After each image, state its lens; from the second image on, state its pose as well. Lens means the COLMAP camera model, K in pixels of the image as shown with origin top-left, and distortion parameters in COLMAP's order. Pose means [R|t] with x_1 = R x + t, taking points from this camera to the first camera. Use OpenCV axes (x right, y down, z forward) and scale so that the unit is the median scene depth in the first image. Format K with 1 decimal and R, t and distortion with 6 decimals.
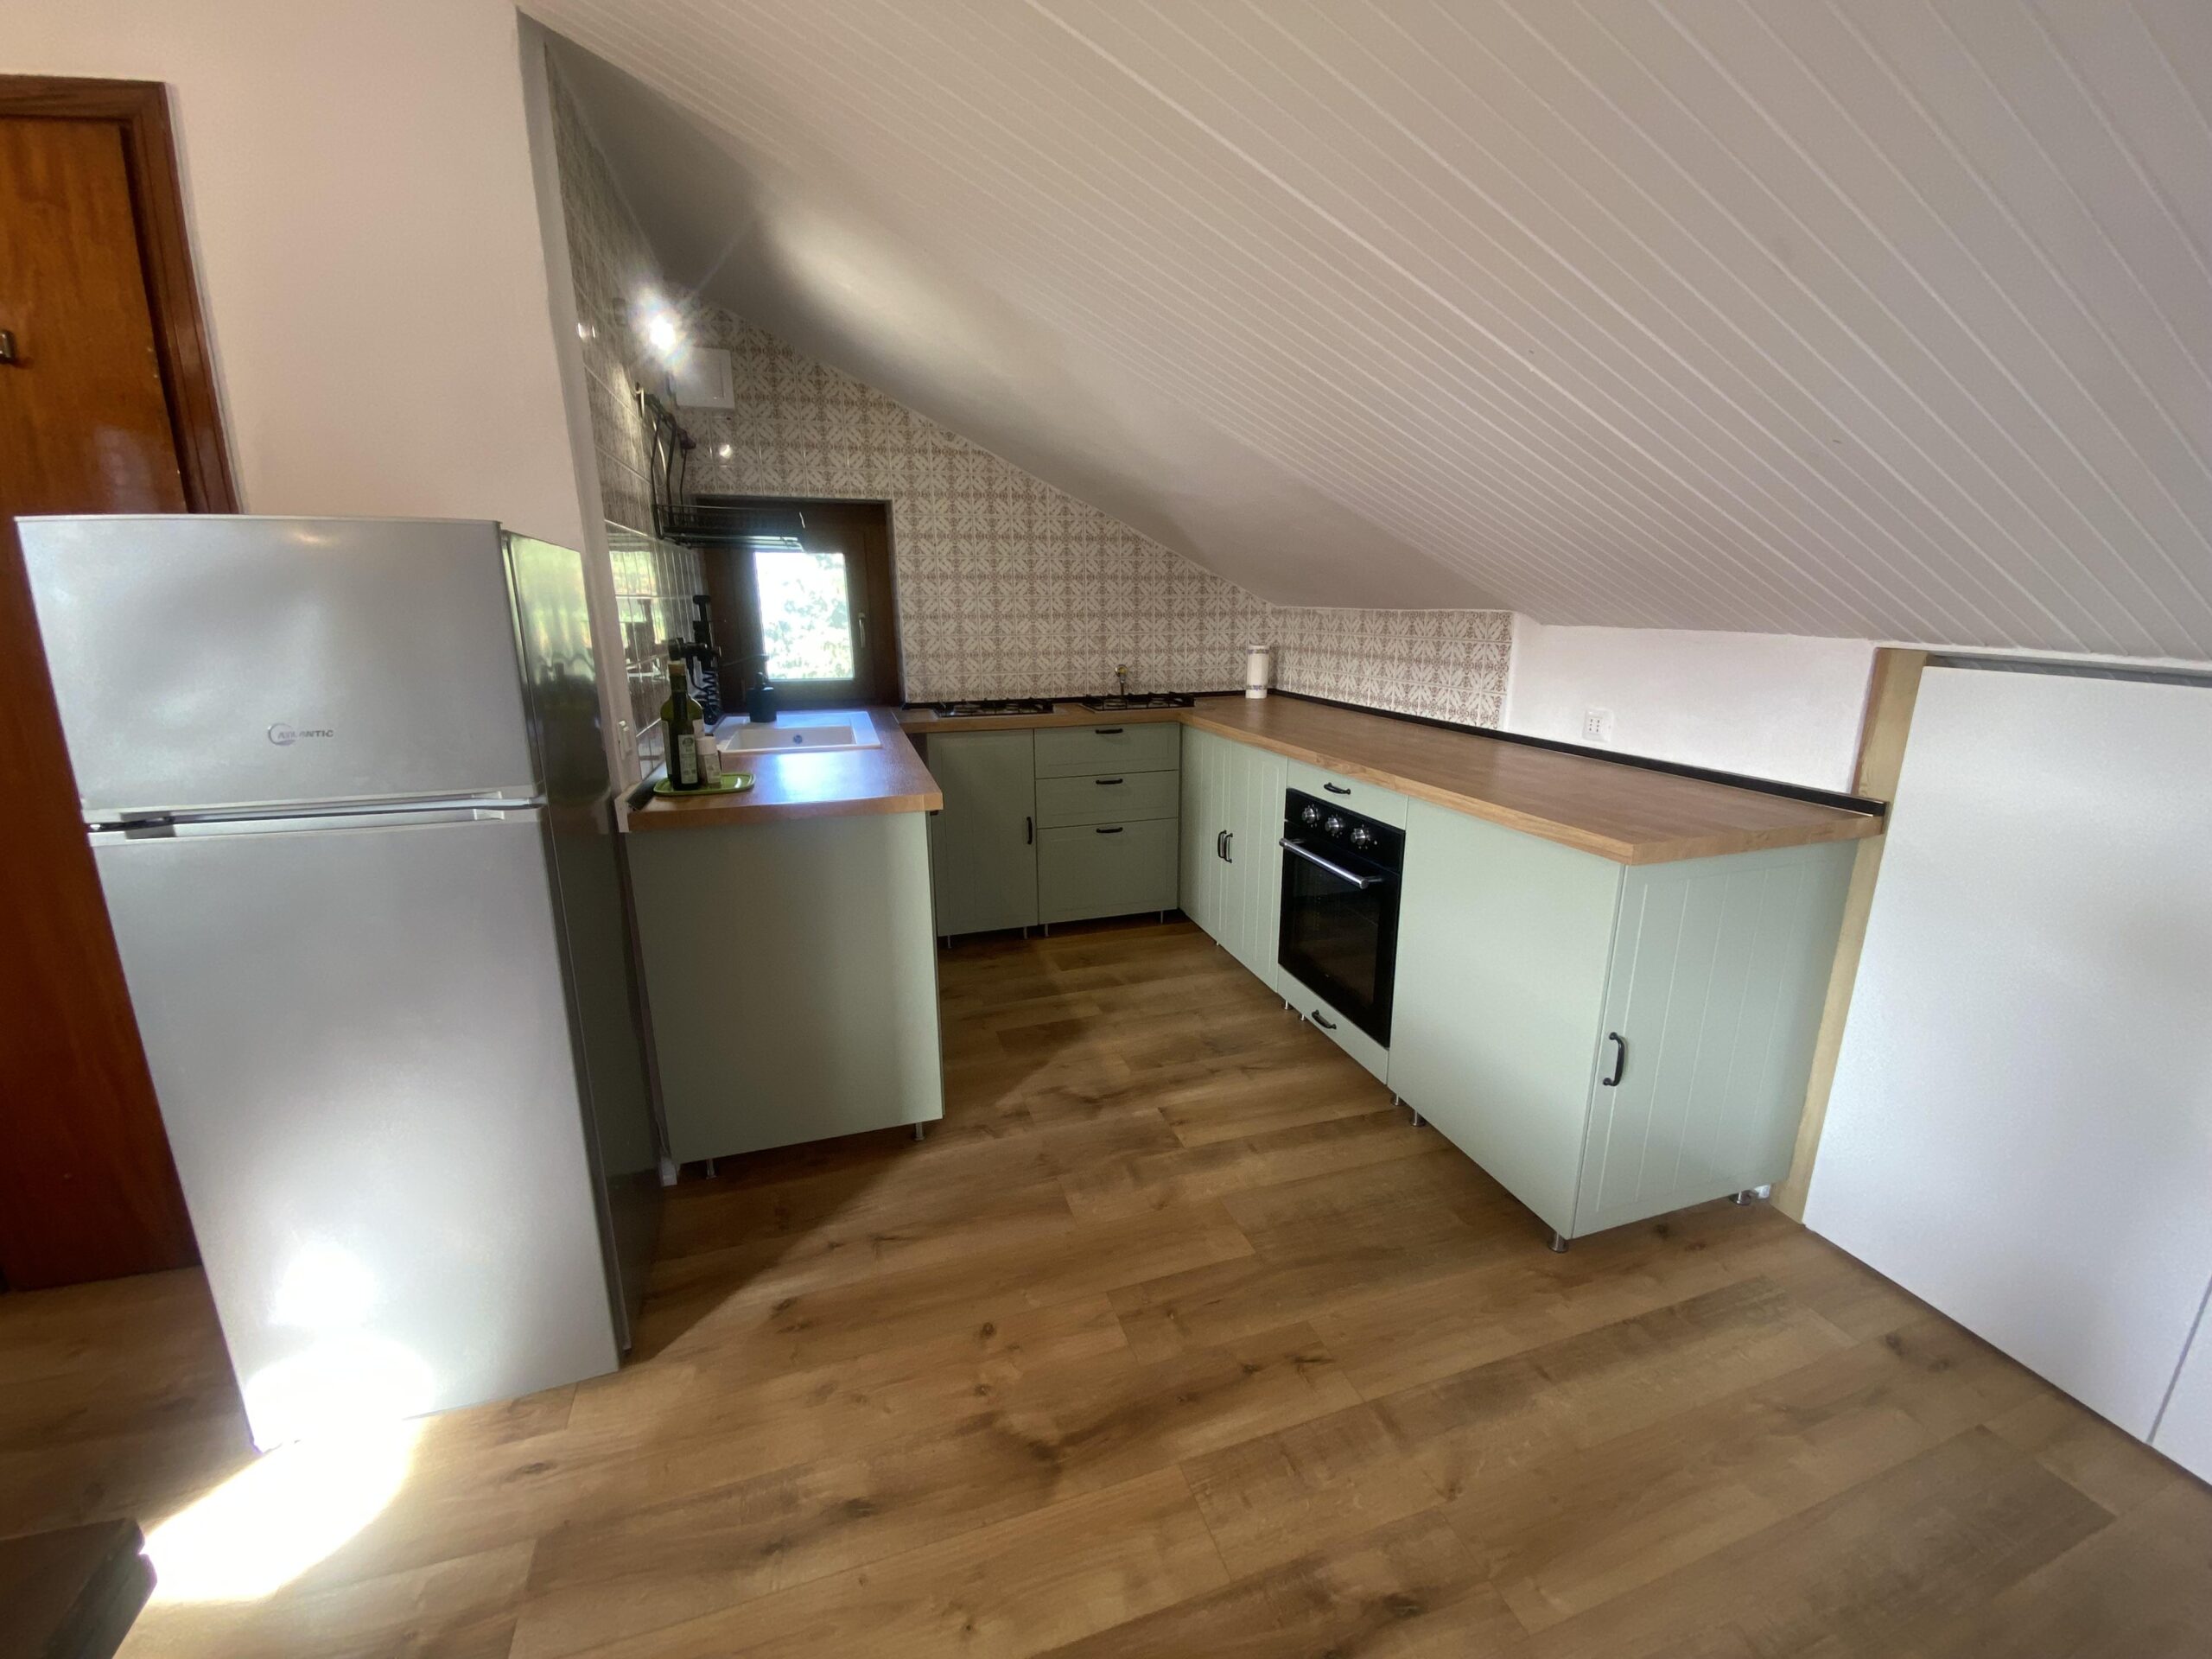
lens RADIAL K [[883.2, 0, 1106.0], [0, 883.2, 829.5], [0, 0, 1]] dist [0.010202, -0.015462]
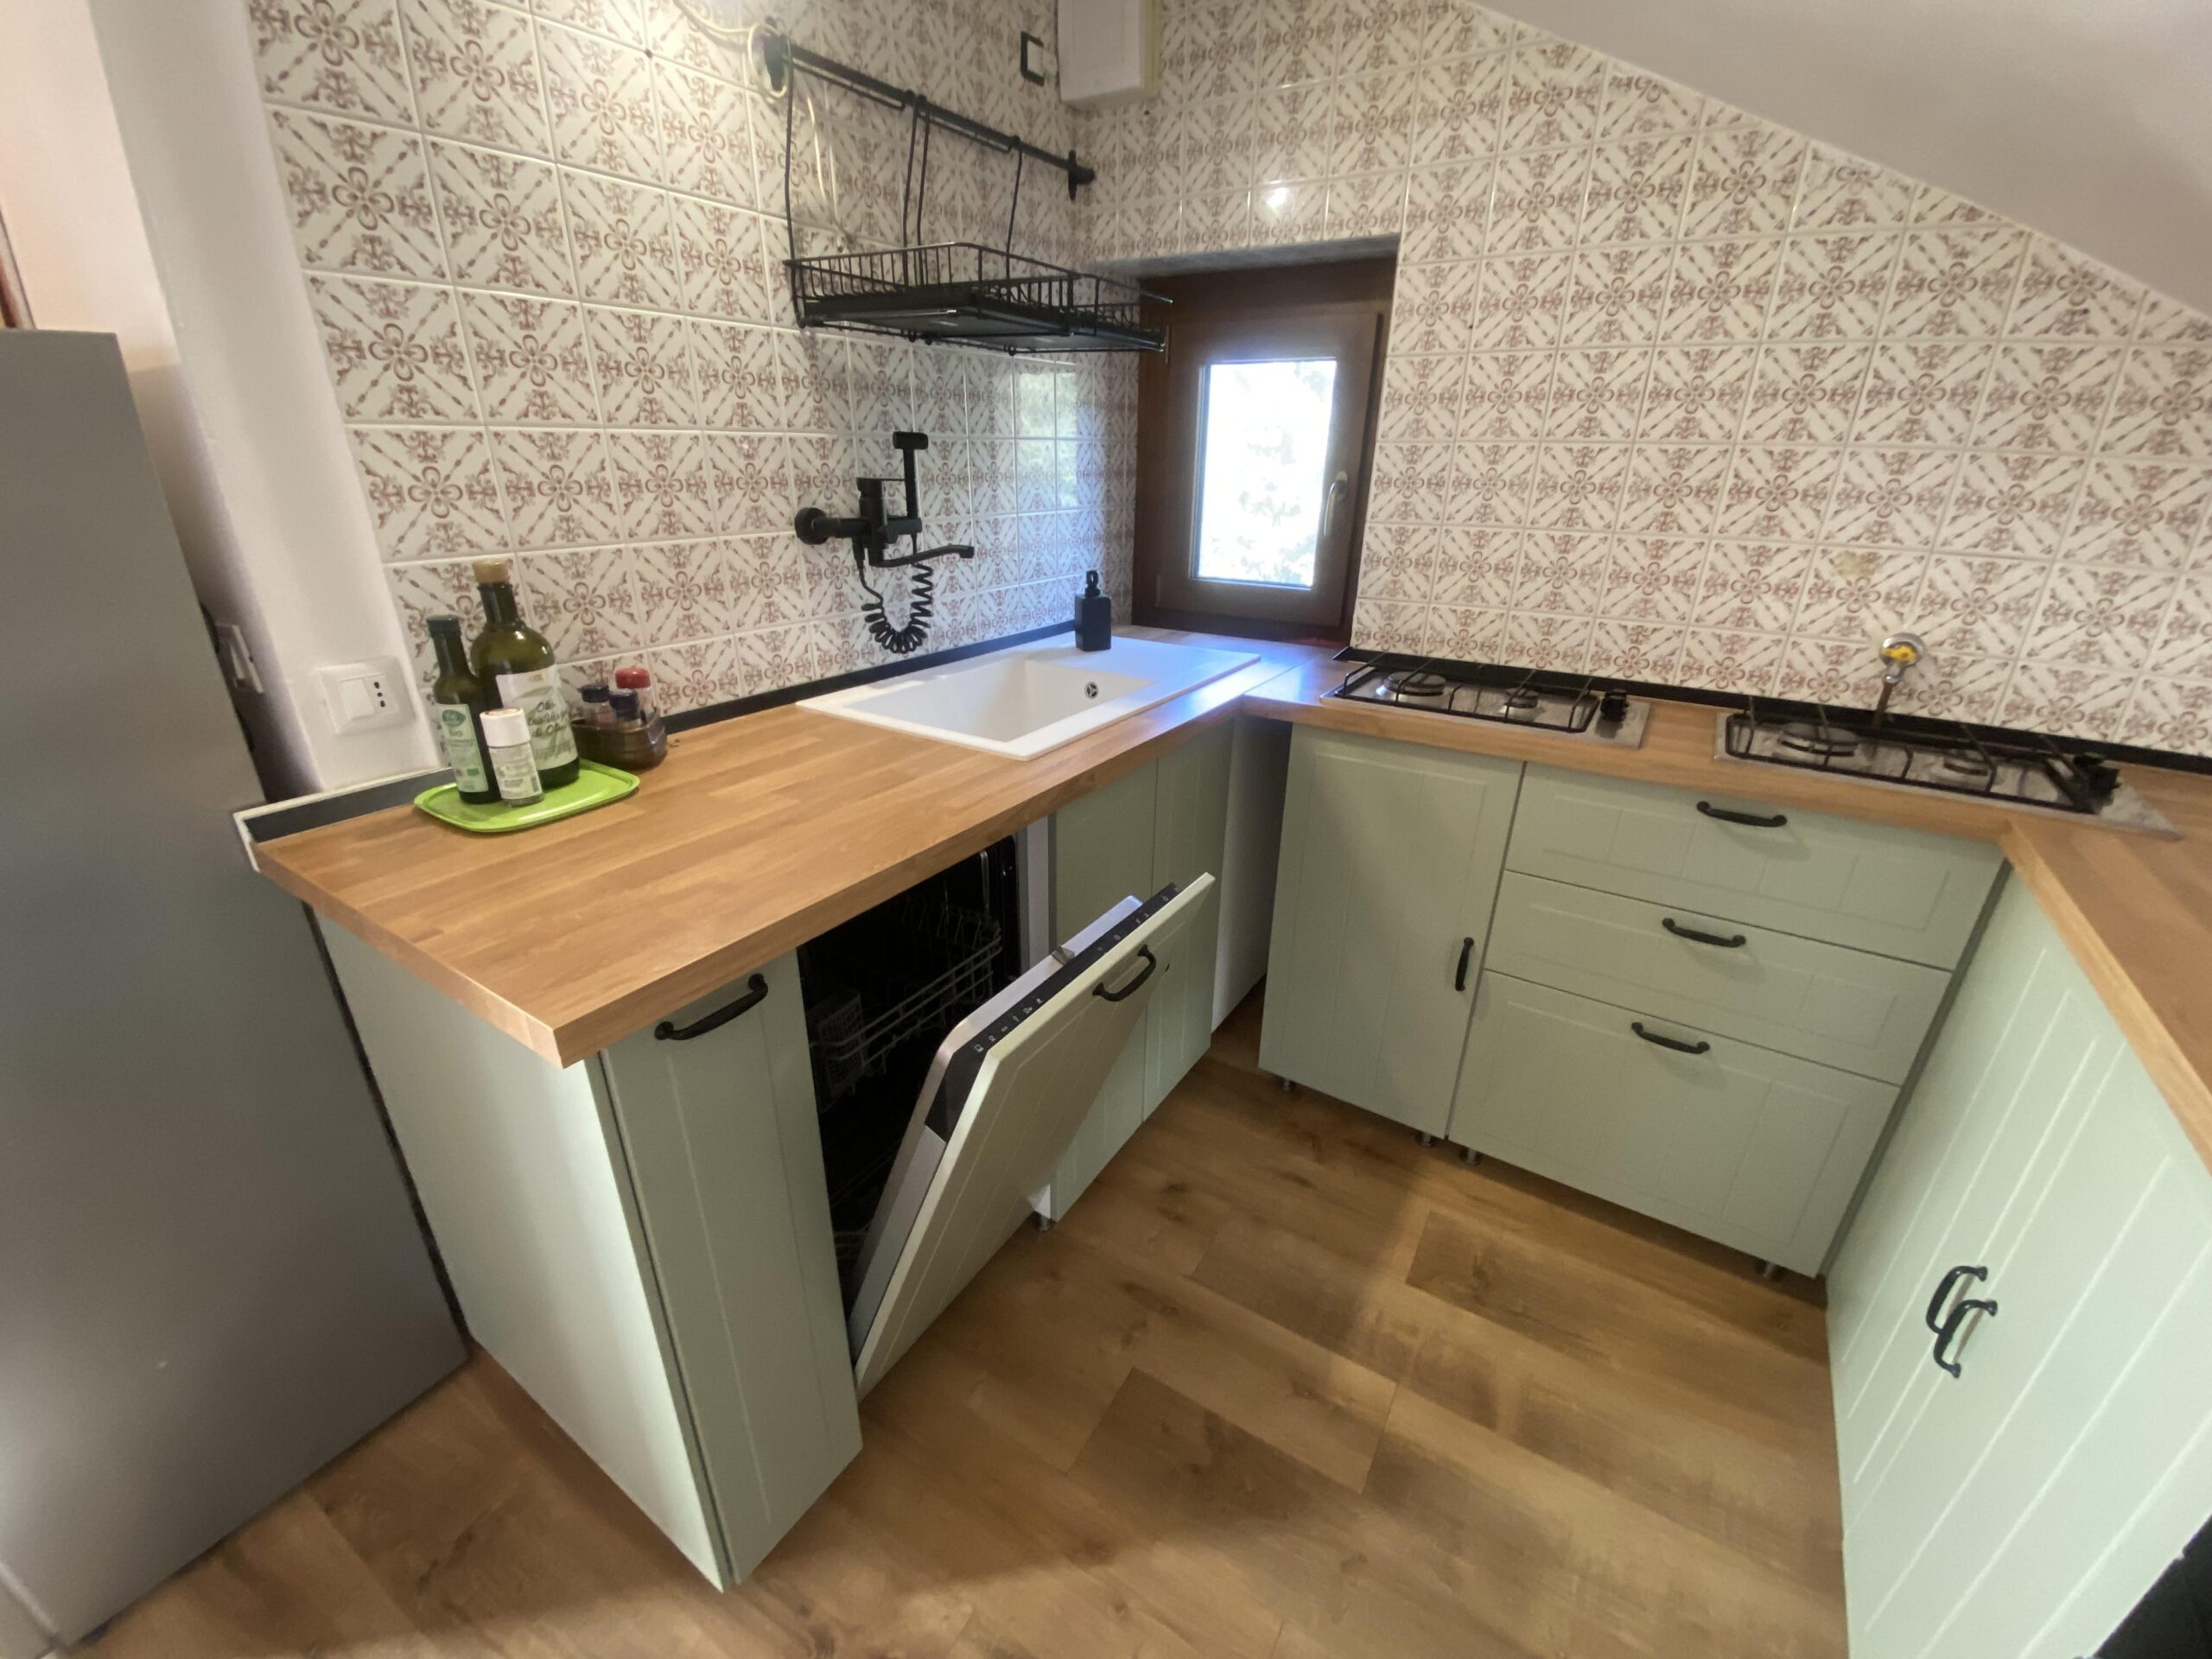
lens RADIAL K [[892.1, 0, 1106.0], [0, 892.1, 829.5], [0, 0, 1]] dist [0.010223, -0.016478]
pose [[0.645649, 0.308546, -0.698525, 0.096791], [-0.208927, 0.951209, 0.227048, -0.132846], [0.734498, -0.000652, 0.678611, 0.529650]]
